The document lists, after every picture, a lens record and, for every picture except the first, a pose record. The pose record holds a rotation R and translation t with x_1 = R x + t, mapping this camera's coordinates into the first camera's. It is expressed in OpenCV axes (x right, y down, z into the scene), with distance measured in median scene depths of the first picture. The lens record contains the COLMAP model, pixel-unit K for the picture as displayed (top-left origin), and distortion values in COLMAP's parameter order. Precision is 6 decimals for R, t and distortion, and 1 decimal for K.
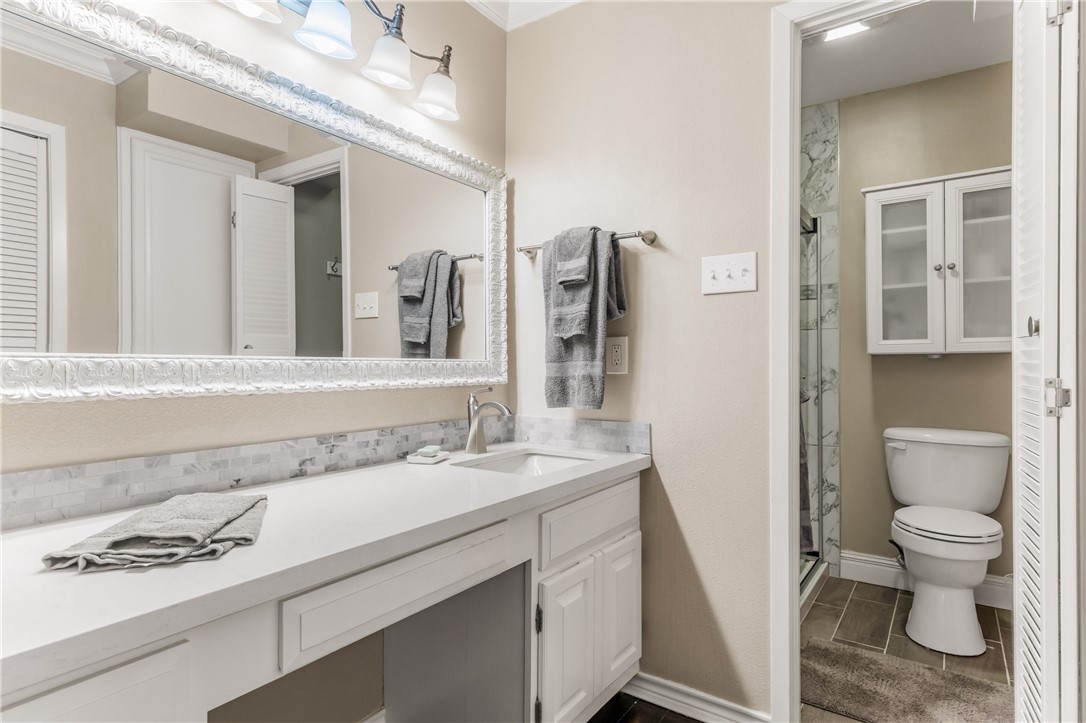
lens RADIAL K [[596.7, 0, 543.0], [0, 596.7, 361.5], [0, 0, 1]] dist [0.001793, -0.000169]
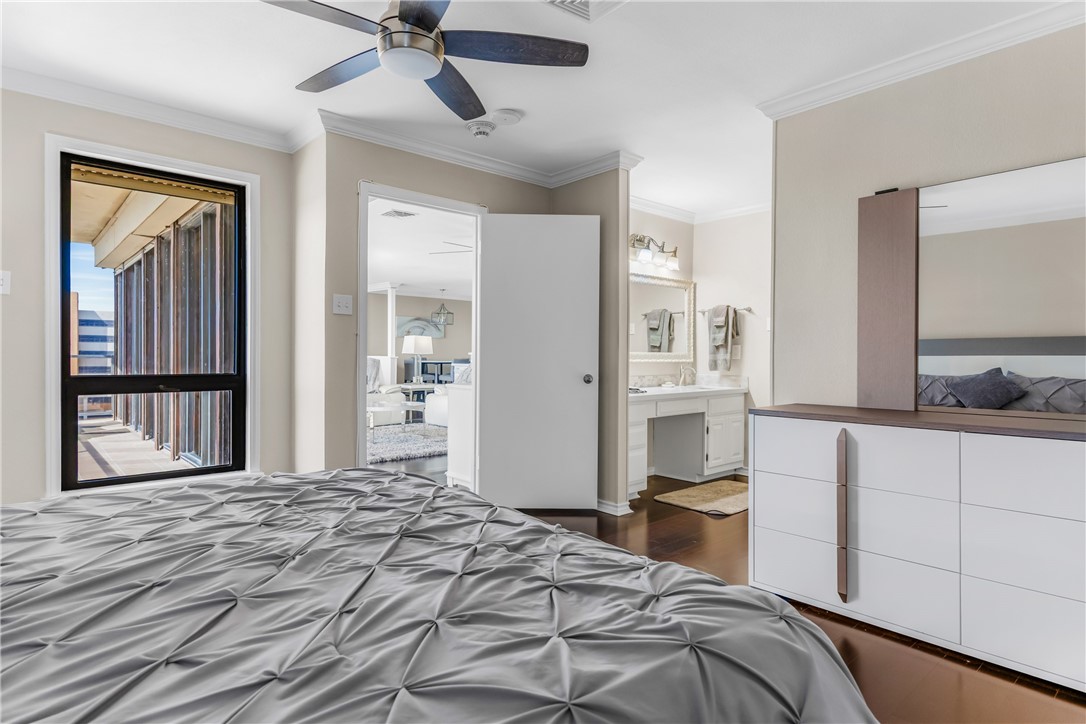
lens RADIAL K [[596.7, 0, 543.0], [0, 596.7, 362.0], [0, 0, 1]] dist [0.001793, -0.000169]
pose [[0.970129, 0.008319, -0.242448, -0.070223], [-0.003623, 0.999797, 0.019809, -0.014358], [0.242563, -0.018339, 0.969962, -1.856850]]
